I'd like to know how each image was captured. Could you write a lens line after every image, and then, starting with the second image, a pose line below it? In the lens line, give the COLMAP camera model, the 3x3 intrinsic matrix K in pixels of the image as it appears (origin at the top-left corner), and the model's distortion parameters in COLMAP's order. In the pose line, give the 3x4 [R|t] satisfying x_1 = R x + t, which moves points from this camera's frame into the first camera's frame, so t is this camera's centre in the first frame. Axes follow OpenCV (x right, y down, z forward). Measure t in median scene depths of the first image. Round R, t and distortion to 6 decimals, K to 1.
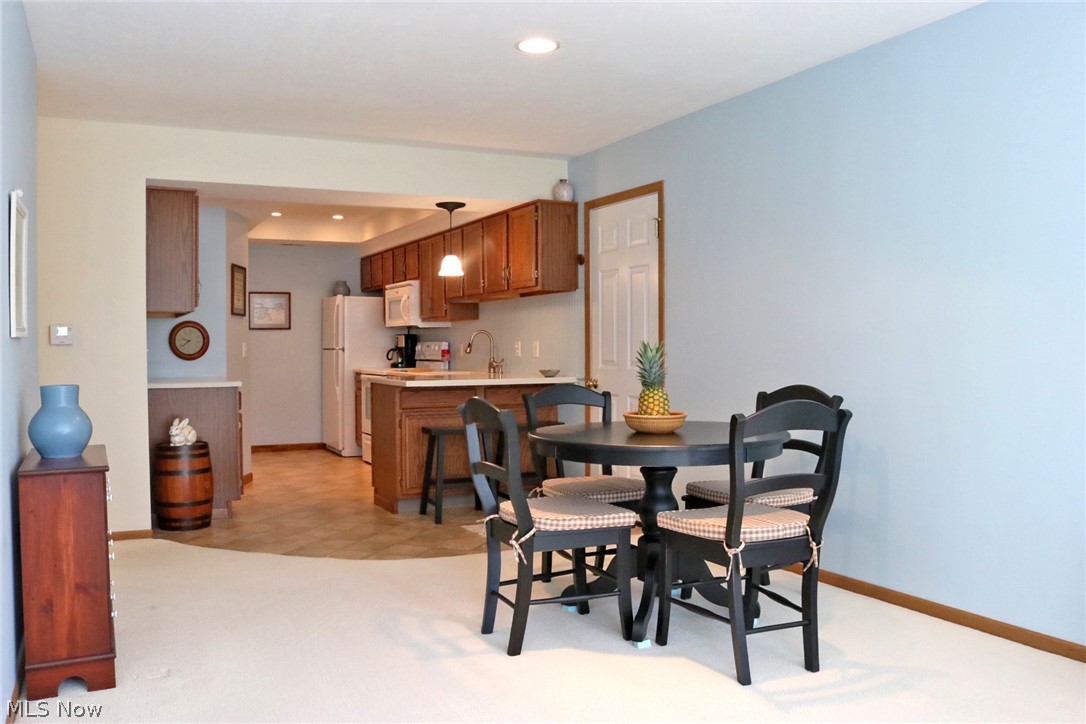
lens RADIAL K [[899.6, 0, 528.8], [0, 899.6, 361.1], [0, 0, 1]] dist [-0.158913, 0.112677]
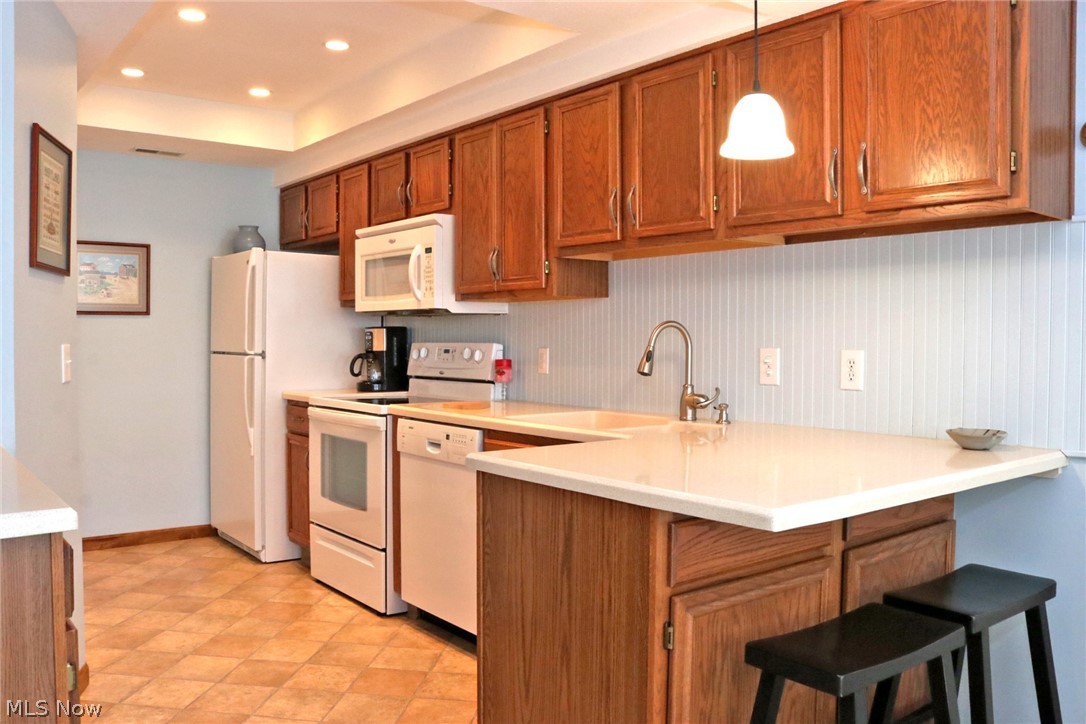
lens RADIAL K [[892.9, 0, 531.6], [0, 892.9, 364.9], [0, 0, 1]] dist [-0.148727, 0.114205]
pose [[0.979075, 0.004997, 0.203438, -0.233534], [-0.007303, 0.999917, 0.010587, -0.020014], [-0.203369, -0.011851, 0.979030, 0.693683]]
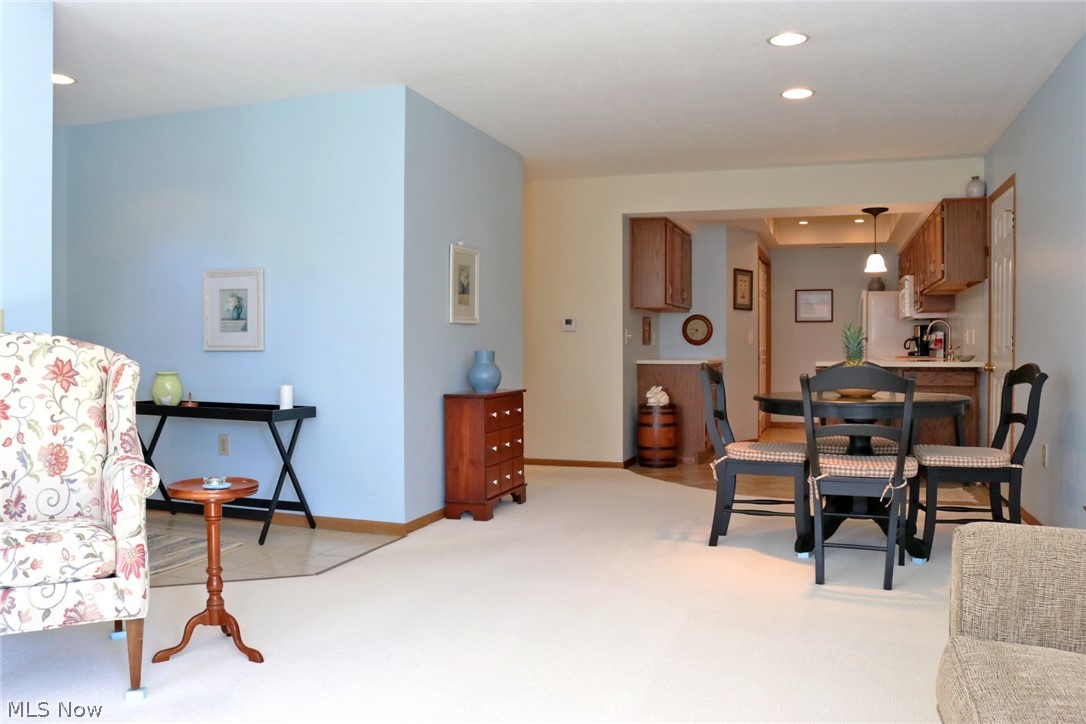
lens RADIAL K [[892.9, 0, 531.6], [0, 892.9, 364.9], [0, 0, 1]] dist [-0.148727, 0.114205]
pose [[0.708351, 0.020077, -0.705575, 0.391436], [-0.014479, 0.999798, 0.013913, 0.014585], [0.705712, 0.000360, 0.708499, -0.102227]]
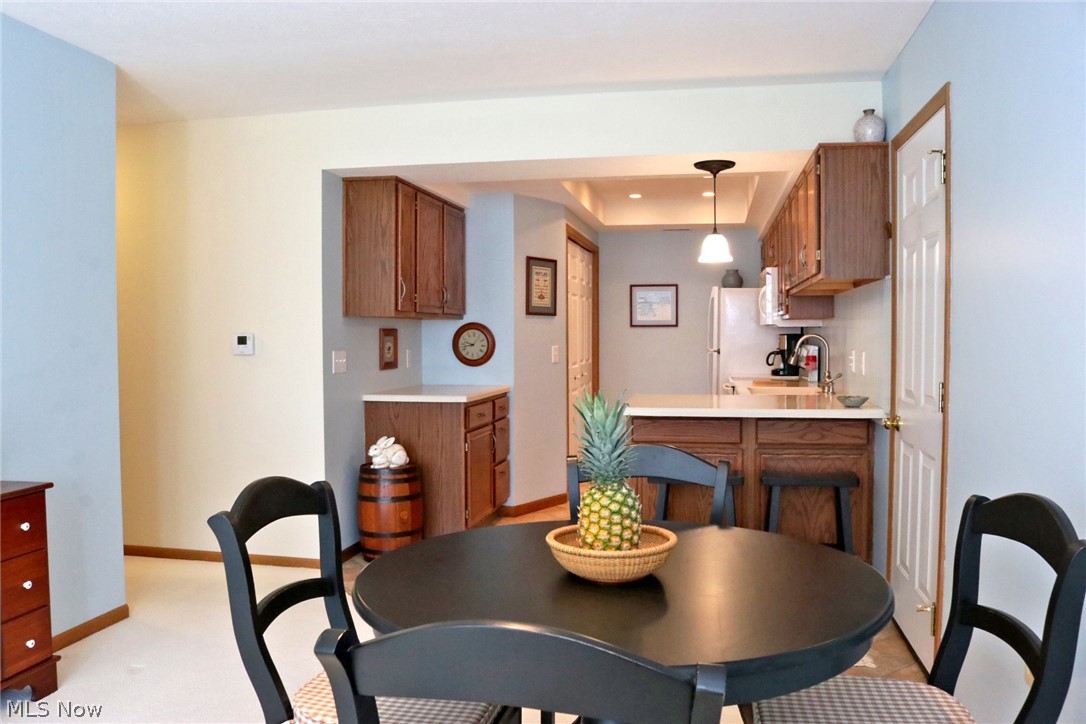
lens RADIAL K [[892.9, 0, 531.6], [0, 892.9, 364.9], [0, 0, 1]] dist [-0.148727, 0.114205]
pose [[0.795044, 0.024478, -0.606058, 0.231681], [-0.011695, 0.999618, 0.025033, -0.028059], [0.606439, -0.012815, 0.795027, 0.335830]]
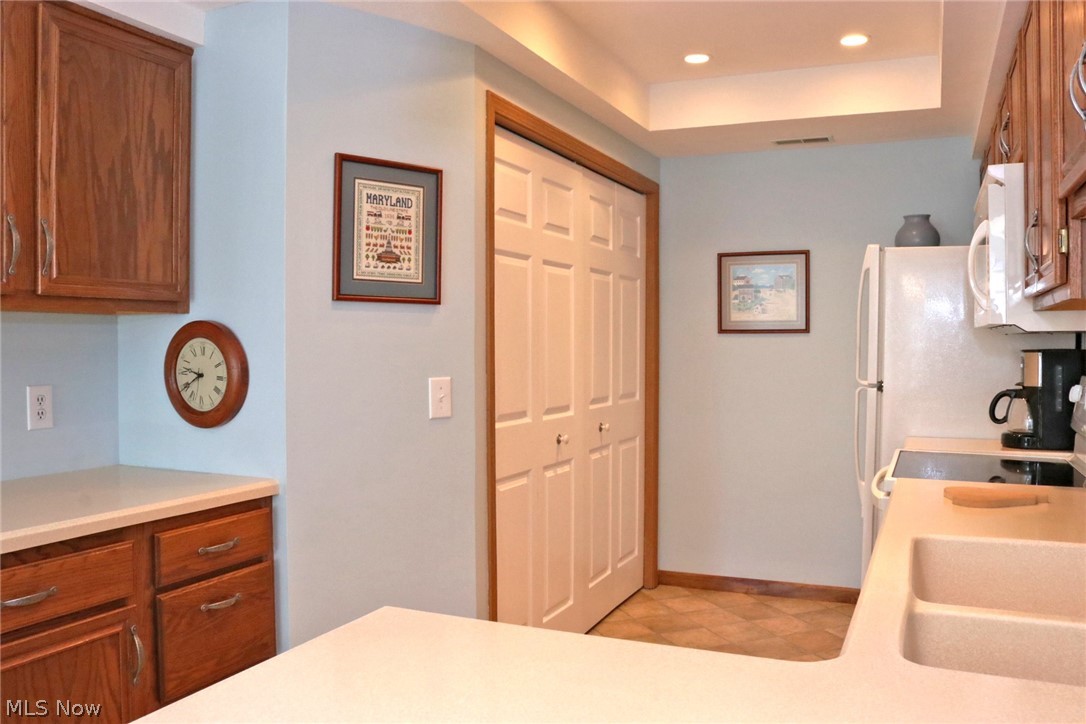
lens RADIAL K [[892.9, 0, 531.6], [0, 892.9, 364.9], [0, 0, 1]] dist [-0.148727, 0.114205]
pose [[0.634604, 0.026037, -0.772399, -0.017949], [-0.016969, 0.999661, 0.019756, -0.039692], [0.772651, 0.000569, 0.634830, 0.943067]]
